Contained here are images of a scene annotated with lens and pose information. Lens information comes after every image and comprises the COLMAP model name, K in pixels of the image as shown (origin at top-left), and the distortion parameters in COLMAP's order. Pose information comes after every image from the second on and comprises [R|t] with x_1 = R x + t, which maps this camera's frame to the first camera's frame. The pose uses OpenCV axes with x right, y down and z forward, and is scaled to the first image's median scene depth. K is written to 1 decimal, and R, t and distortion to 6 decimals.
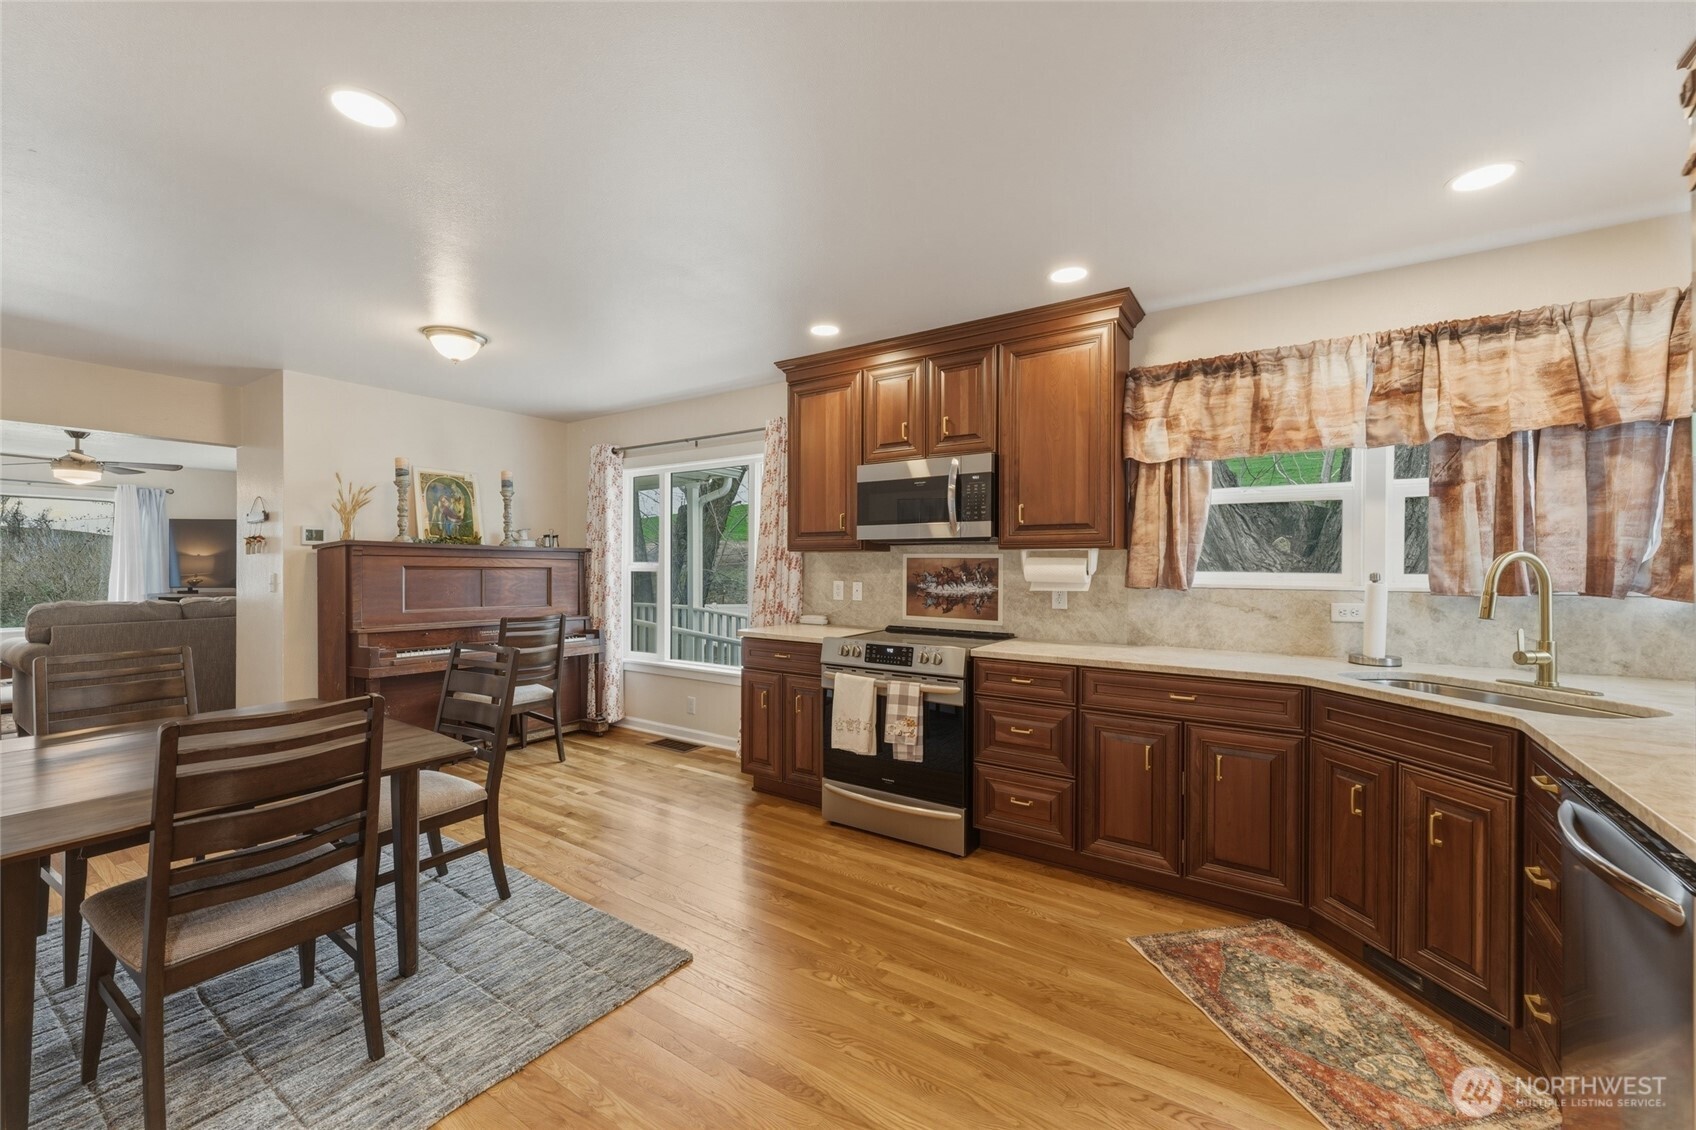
lens RADIAL K [[669.1, 0, 850.1], [0, 669.1, 572.9], [0, 0, 1]] dist [0.003068, 0.000148]
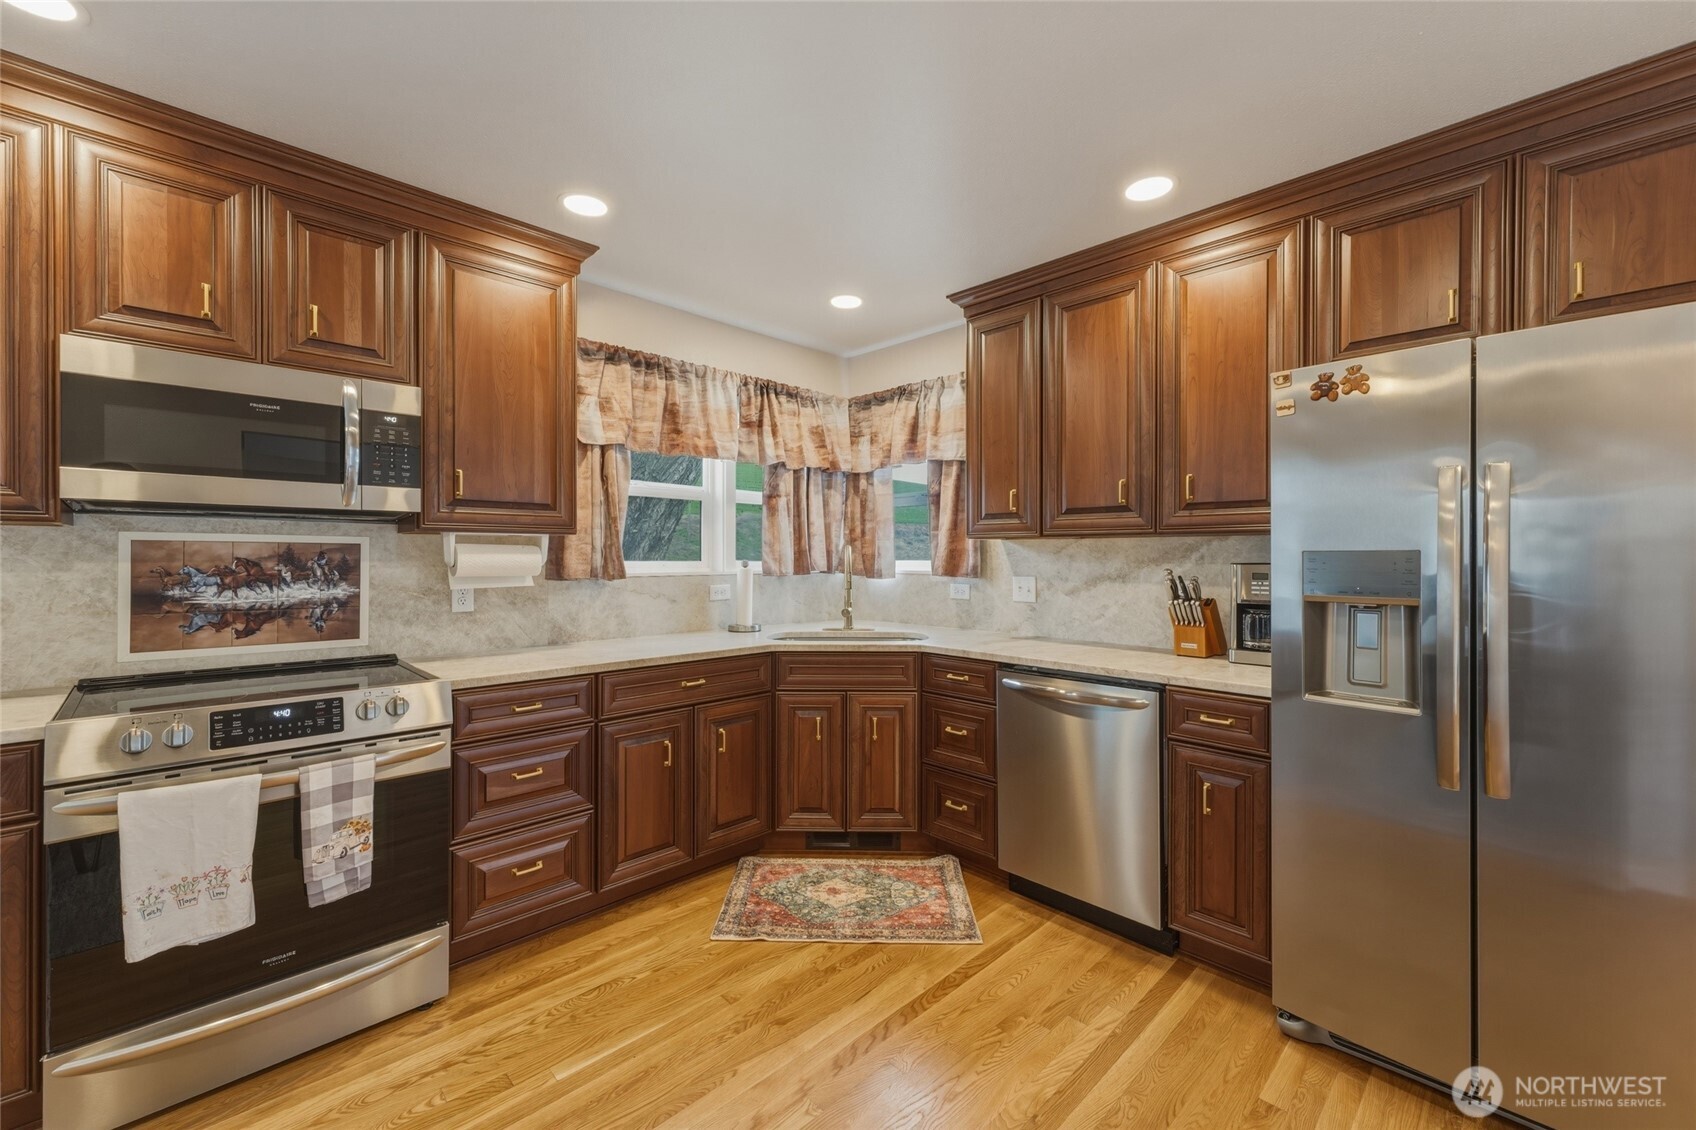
lens RADIAL K [[680.1, 0, 847.7], [0, 680.1, 557.9], [0, 0, 1]] dist [0.002397, 0.000290]
pose [[0.208887, -0.004838, 0.977928, -0.391812], [0.011787, 0.999928, 0.002429, -0.004573], [-0.977869, 0.011019, 0.208929, 0.456326]]
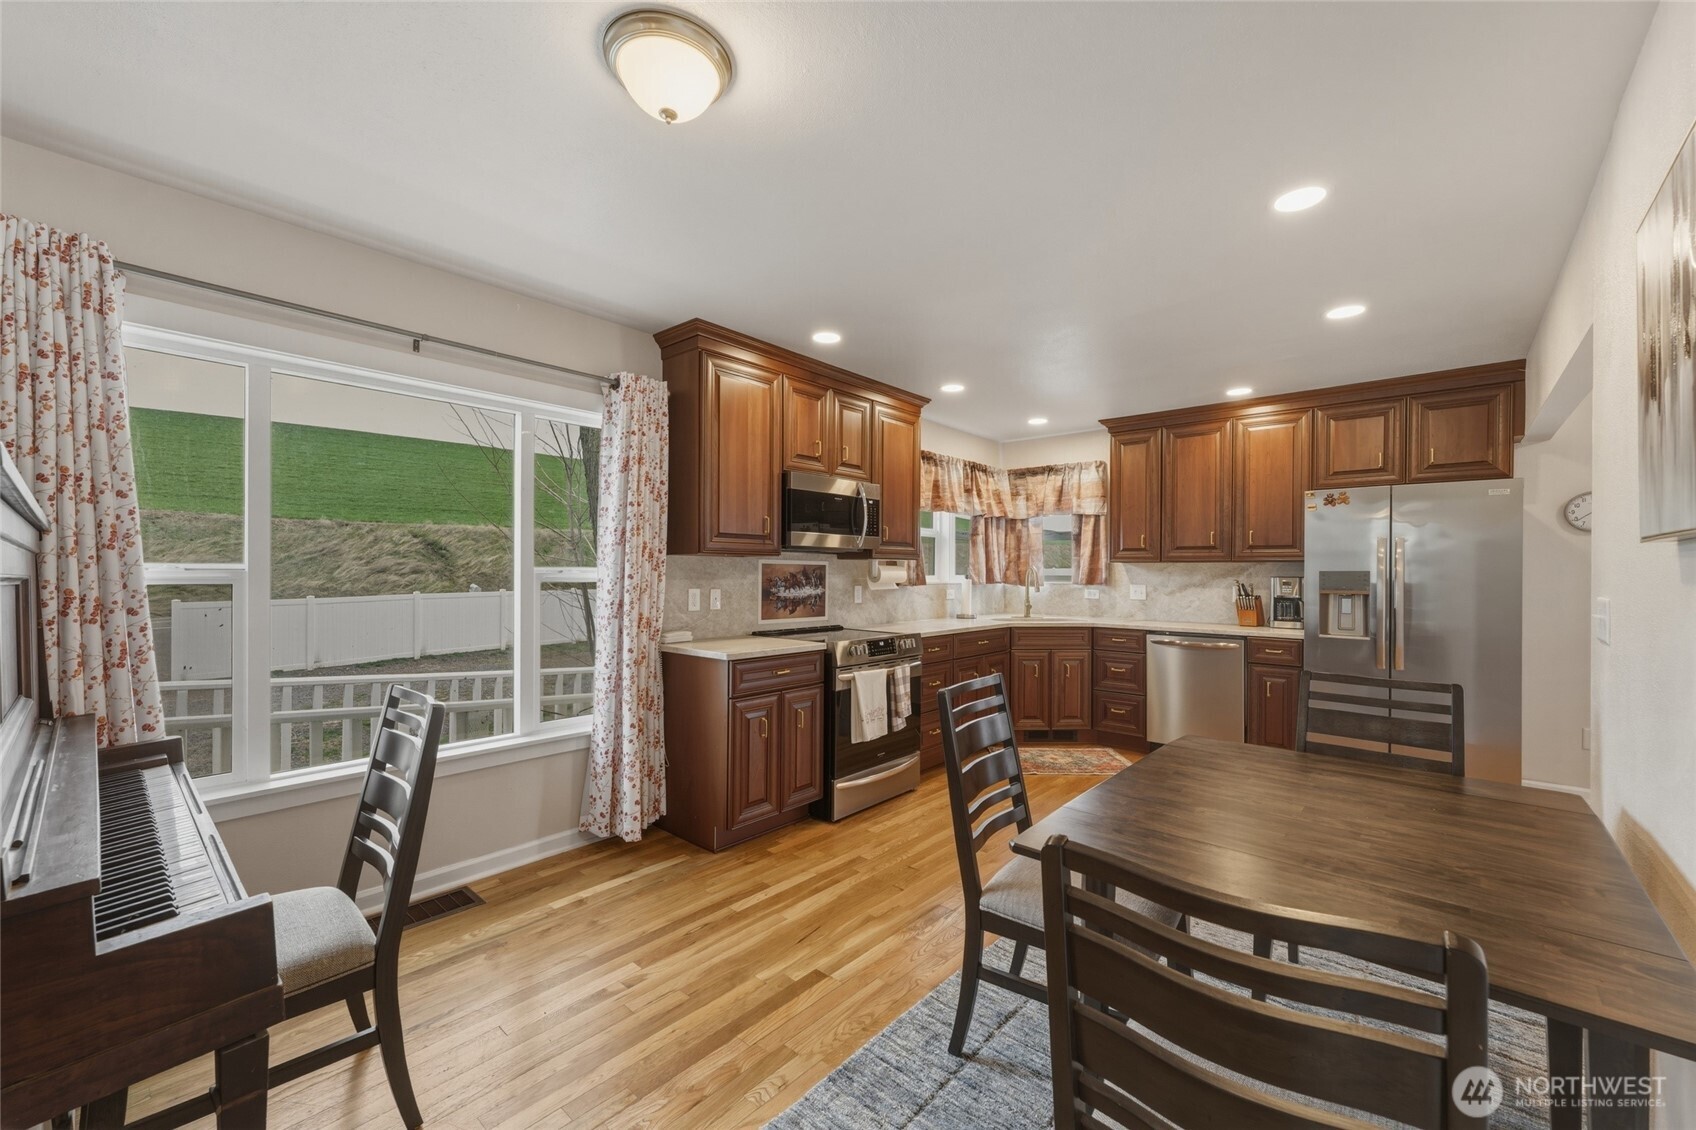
lens RADIAL K [[669.1, 0, 850.1], [0, 669.1, 572.9], [0, 0, 1]] dist [0.003068, 0.000148]
pose [[0.134451, -0.003861, 0.990913, -1.153585], [0.008745, 0.999958, 0.002710, -0.012396], [-0.990882, 0.008301, 0.134479, 0.926447]]
